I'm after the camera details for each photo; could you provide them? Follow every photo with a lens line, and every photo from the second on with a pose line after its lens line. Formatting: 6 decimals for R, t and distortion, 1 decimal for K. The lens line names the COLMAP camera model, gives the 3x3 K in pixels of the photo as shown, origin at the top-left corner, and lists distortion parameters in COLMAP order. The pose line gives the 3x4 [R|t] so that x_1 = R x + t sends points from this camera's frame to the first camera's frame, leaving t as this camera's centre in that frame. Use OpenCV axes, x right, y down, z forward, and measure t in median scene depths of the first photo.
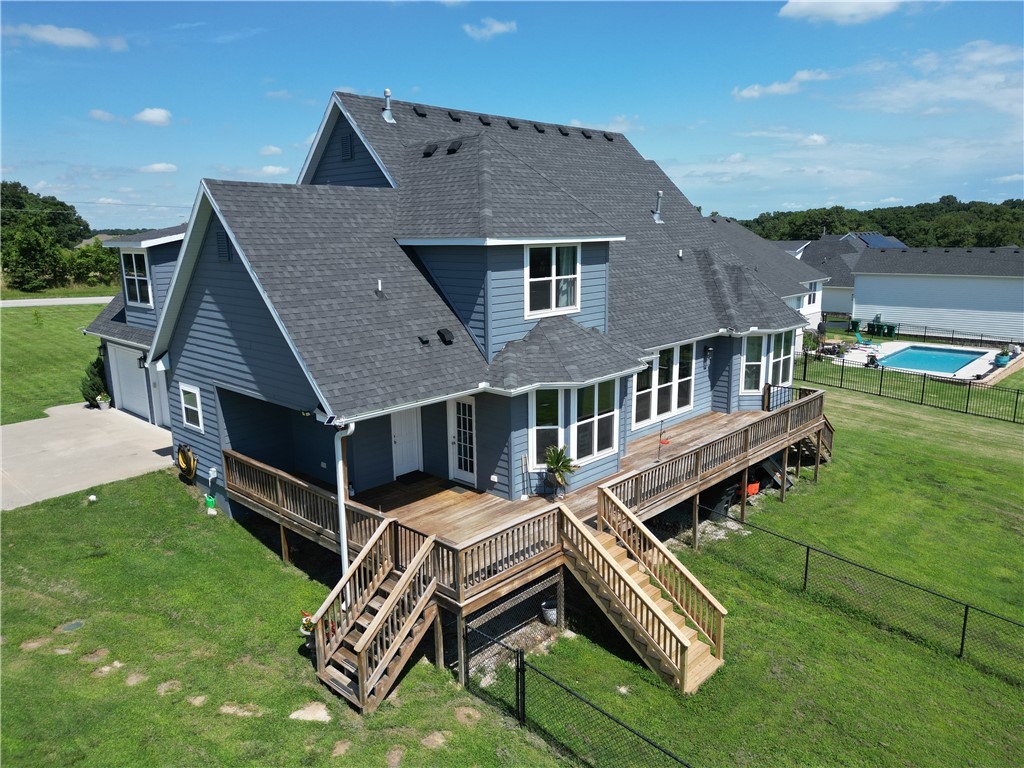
lens RADIAL K [[715.0, 0, 509.5], [0, 715.0, 381.4], [0, 0, 1]] dist [0.068569, -0.065082]
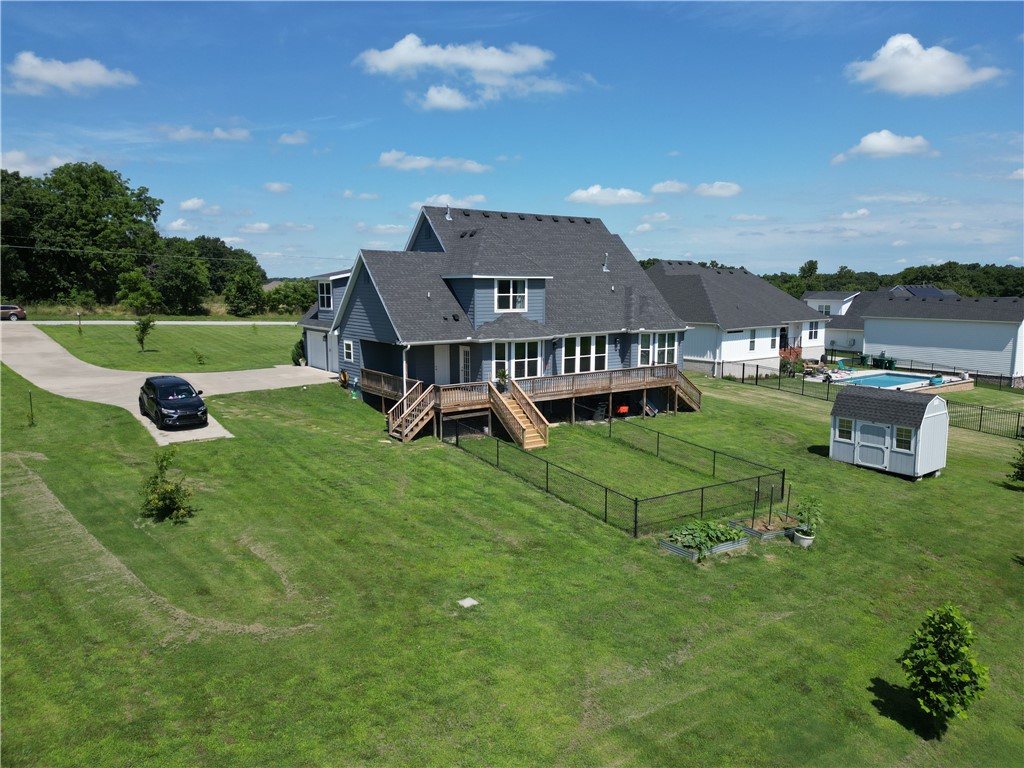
lens RADIAL K [[715.0, 0, 509.5], [0, 715.0, 381.4], [0, 0, 1]] dist [0.068569, -0.065082]
pose [[0.982775, 0.038884, -0.180671, 0.435319], [-0.051296, 0.996596, -0.064537, 0.242982], [0.177546, 0.072693, 0.981424, -1.038958]]
